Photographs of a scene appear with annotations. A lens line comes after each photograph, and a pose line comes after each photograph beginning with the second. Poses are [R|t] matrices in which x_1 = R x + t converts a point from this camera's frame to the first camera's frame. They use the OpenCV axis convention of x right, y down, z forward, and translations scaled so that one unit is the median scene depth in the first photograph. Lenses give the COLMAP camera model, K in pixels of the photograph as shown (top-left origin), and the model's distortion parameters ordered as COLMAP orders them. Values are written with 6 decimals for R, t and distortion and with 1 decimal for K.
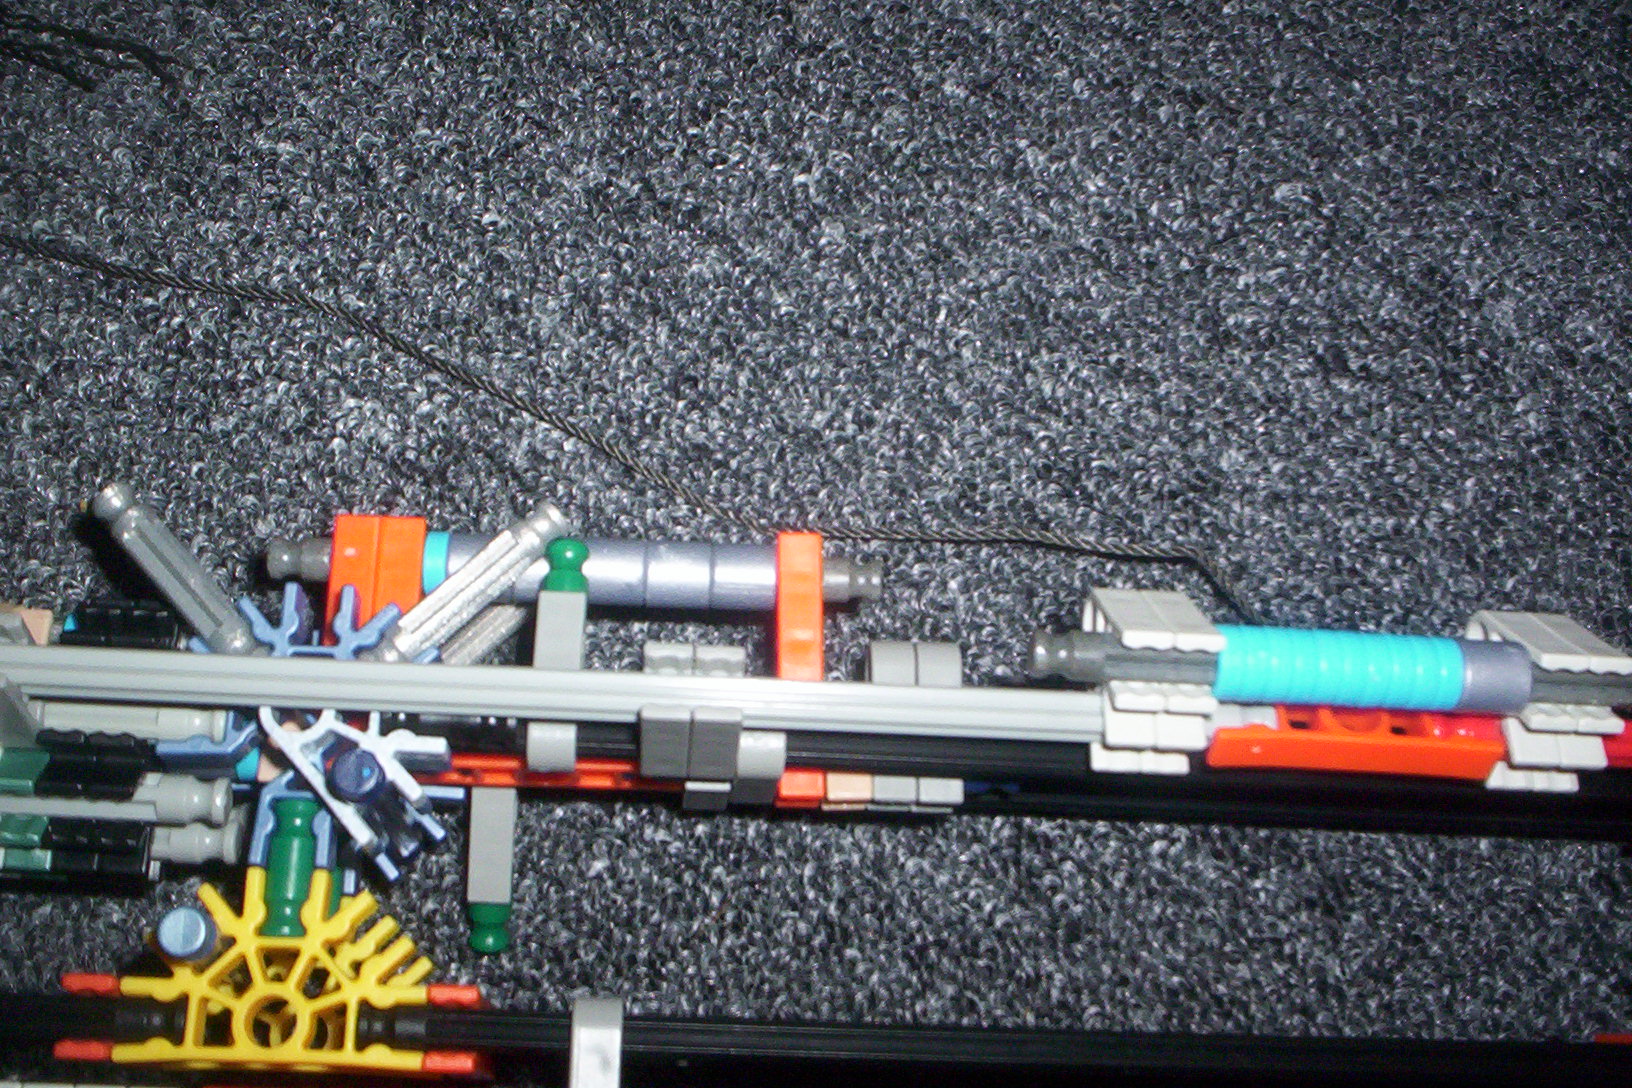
lens RADIAL K [[1871.0, 0, 824.3], [0, 1871.0, 548.6], [0, 0, 1]] dist [-0.068534, 0.000000]
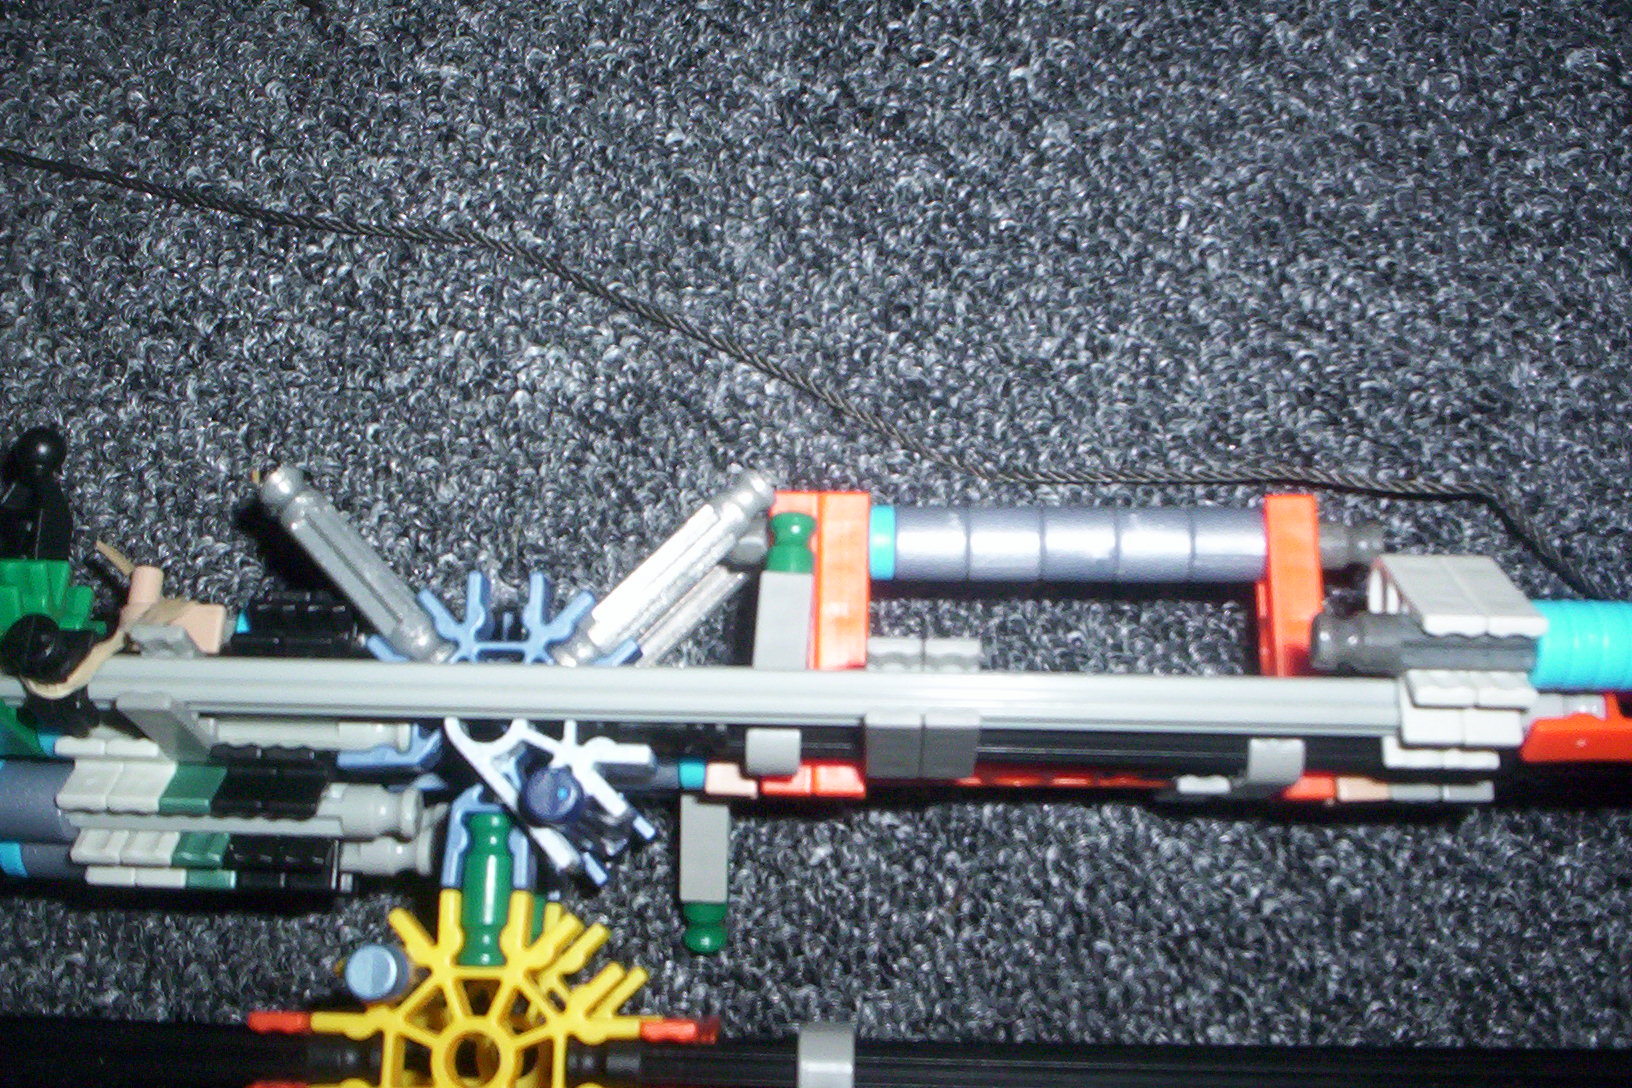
lens RADIAL K [[1871.0, 0, 804.5], [0, 1871.0, 532.7], [0, 0, 1]] dist [-0.068534, 0.000000]
pose [[0.992384, -0.028814, -0.119764, -0.014132], [0.037630, 0.996693, 0.072016, -0.050050], [0.117293, -0.075975, 0.990187, 0.099088]]
